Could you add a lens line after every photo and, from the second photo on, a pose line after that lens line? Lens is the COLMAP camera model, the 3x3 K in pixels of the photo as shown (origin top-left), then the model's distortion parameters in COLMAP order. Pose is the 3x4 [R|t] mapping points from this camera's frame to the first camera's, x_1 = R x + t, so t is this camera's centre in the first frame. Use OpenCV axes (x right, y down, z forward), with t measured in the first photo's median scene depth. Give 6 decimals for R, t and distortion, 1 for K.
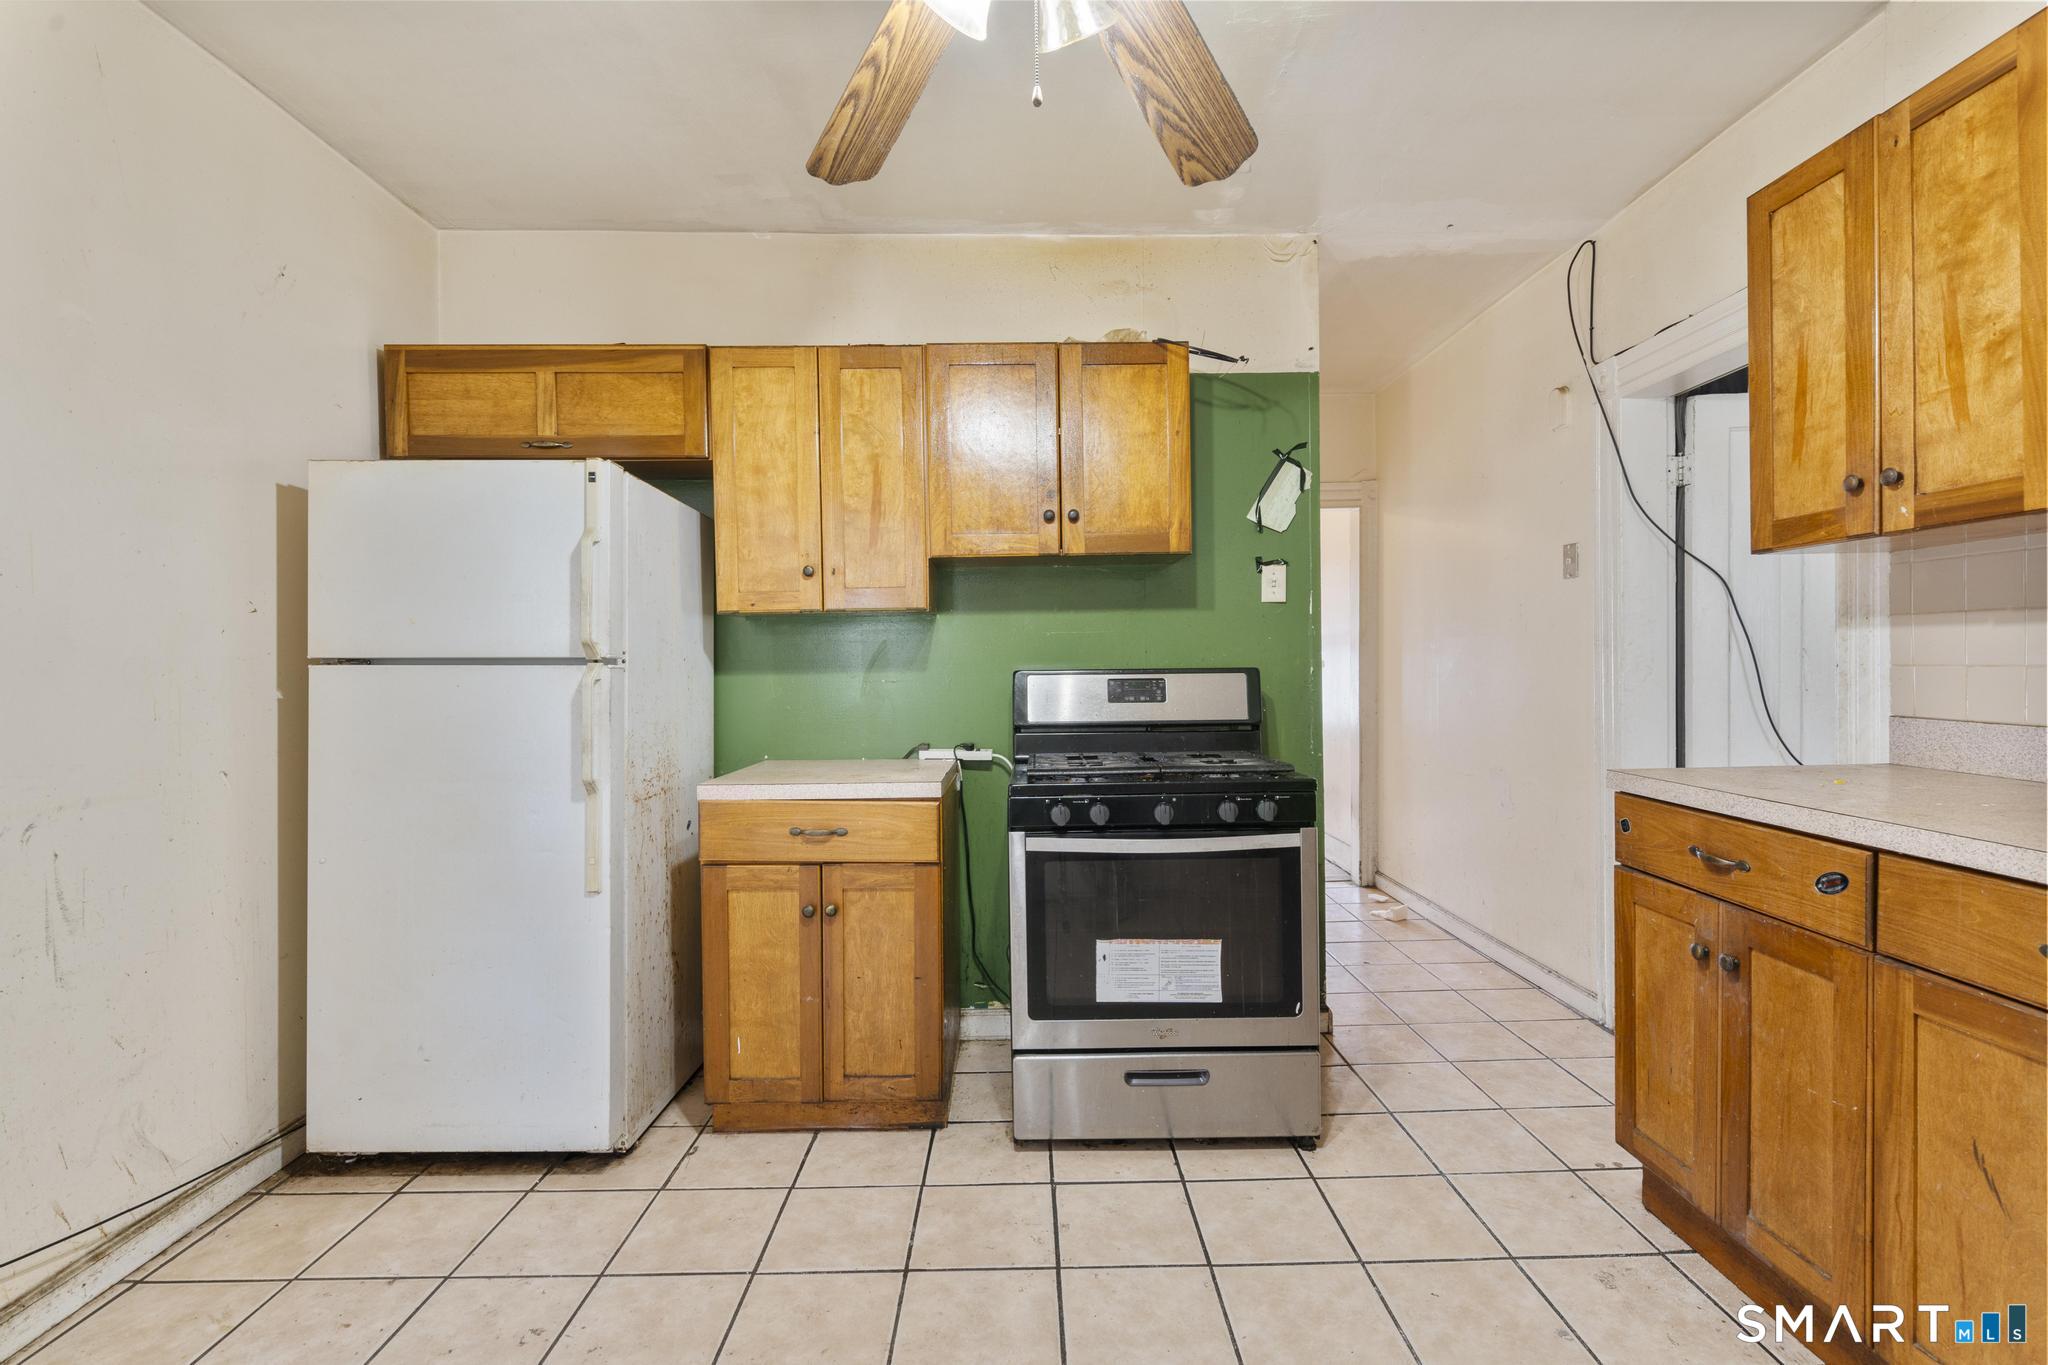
lens RADIAL K [[929.2, 0, 1023.1], [0, 929.2, 680.6], [0, 0, 1]] dist [-0.006626, 0.001804]
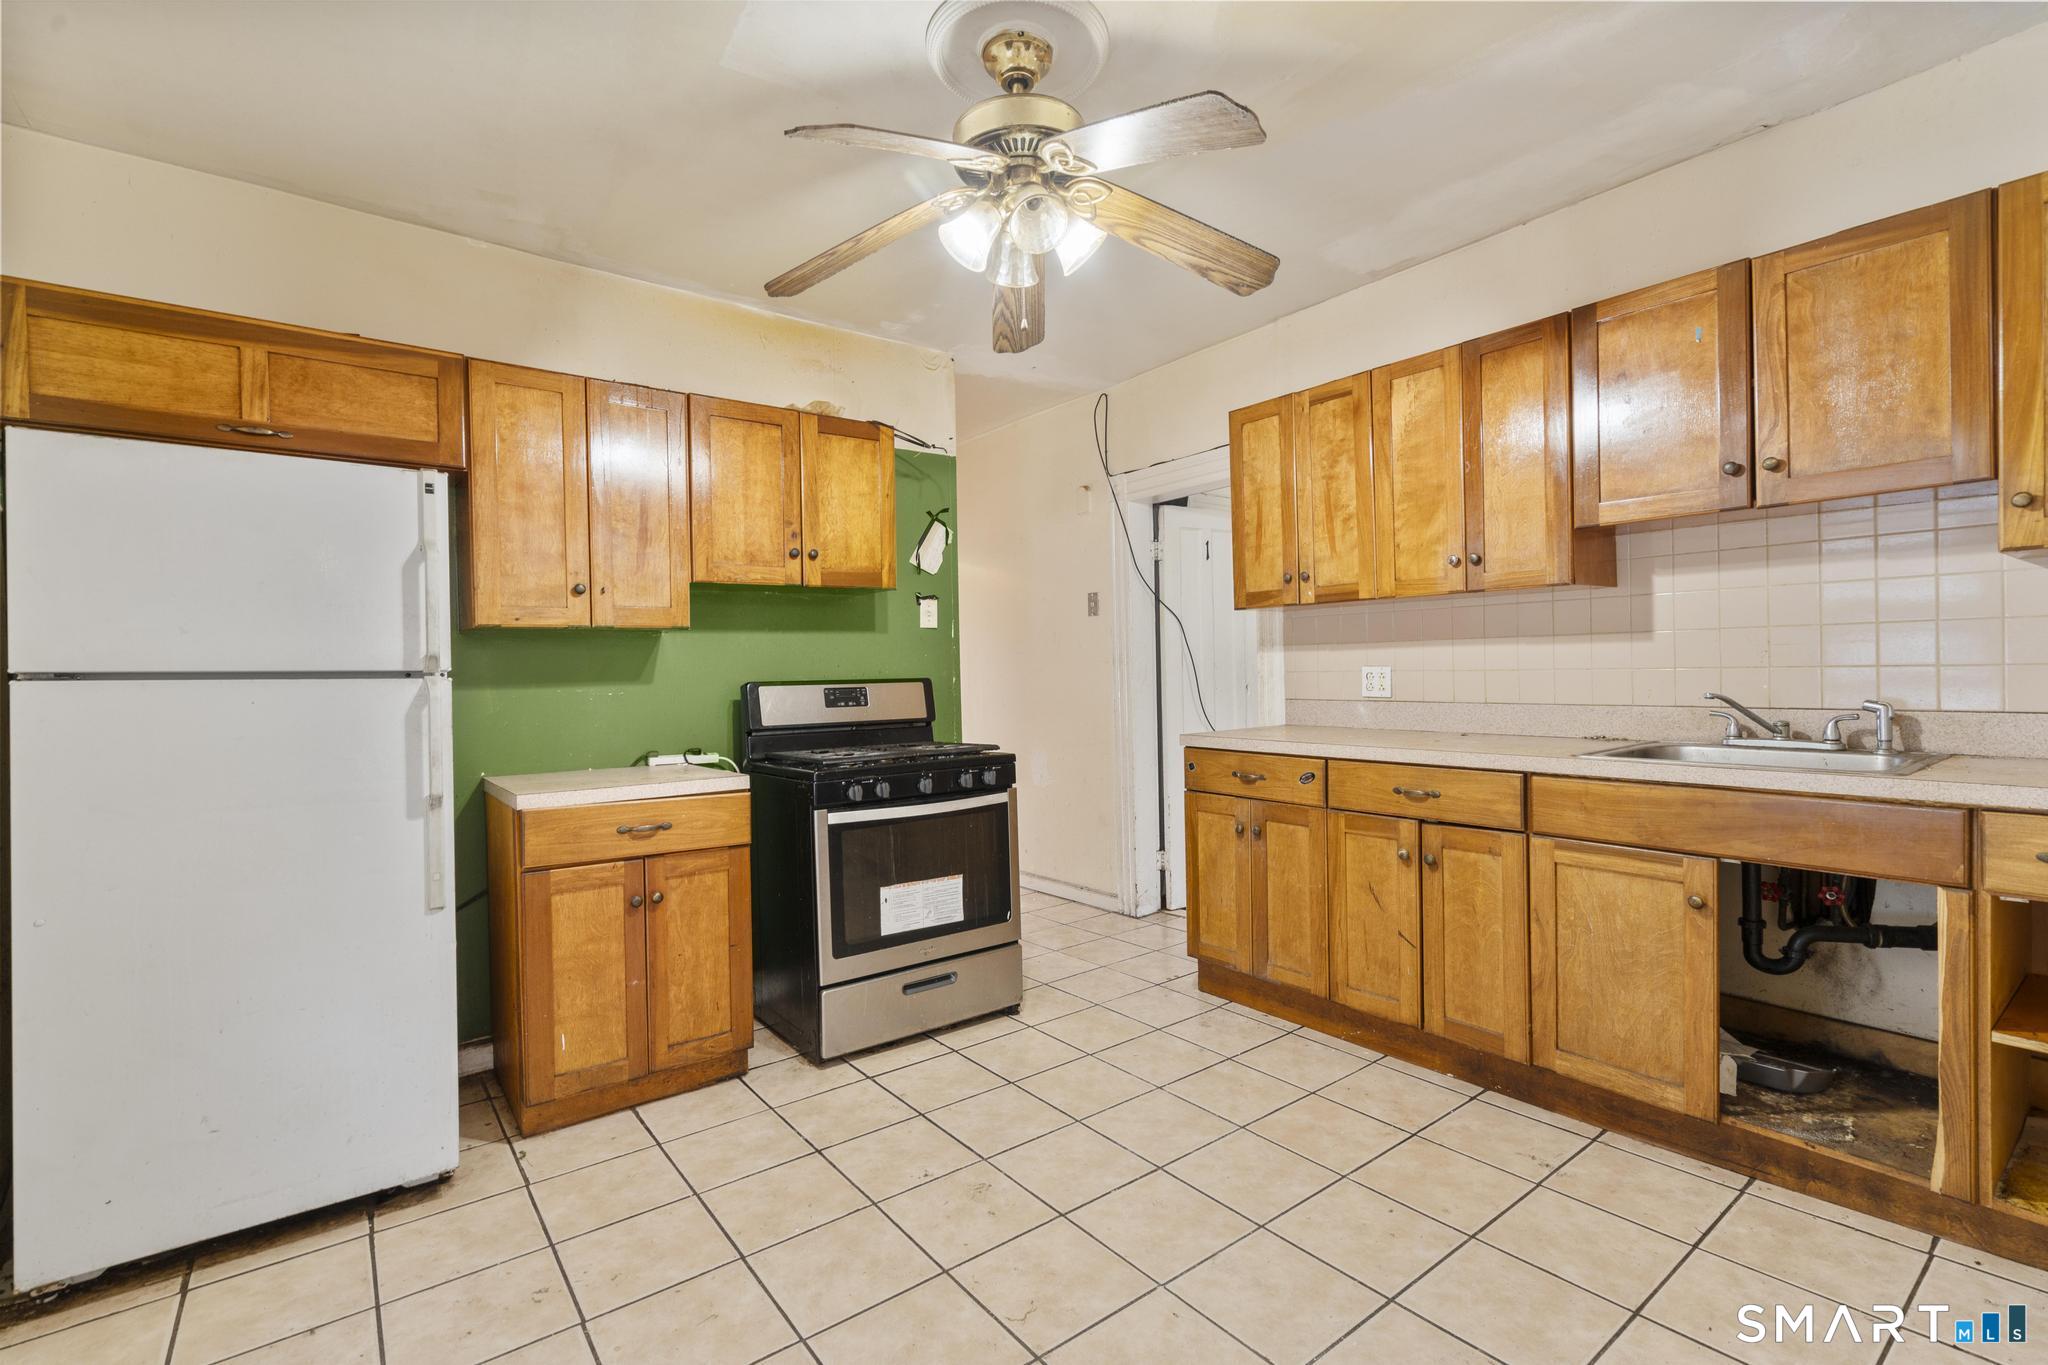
lens RADIAL K [[929.2, 0, 1039.8], [0, 929.2, 680.6], [0, 0, 1]] dist [-0.006626, 0.001804]
pose [[0.794827, -0.009988, 0.606754, -0.512699], [0.021525, 0.999699, -0.011741, 0.010456], [-0.606454, 0.022392, 0.794803, -0.165394]]
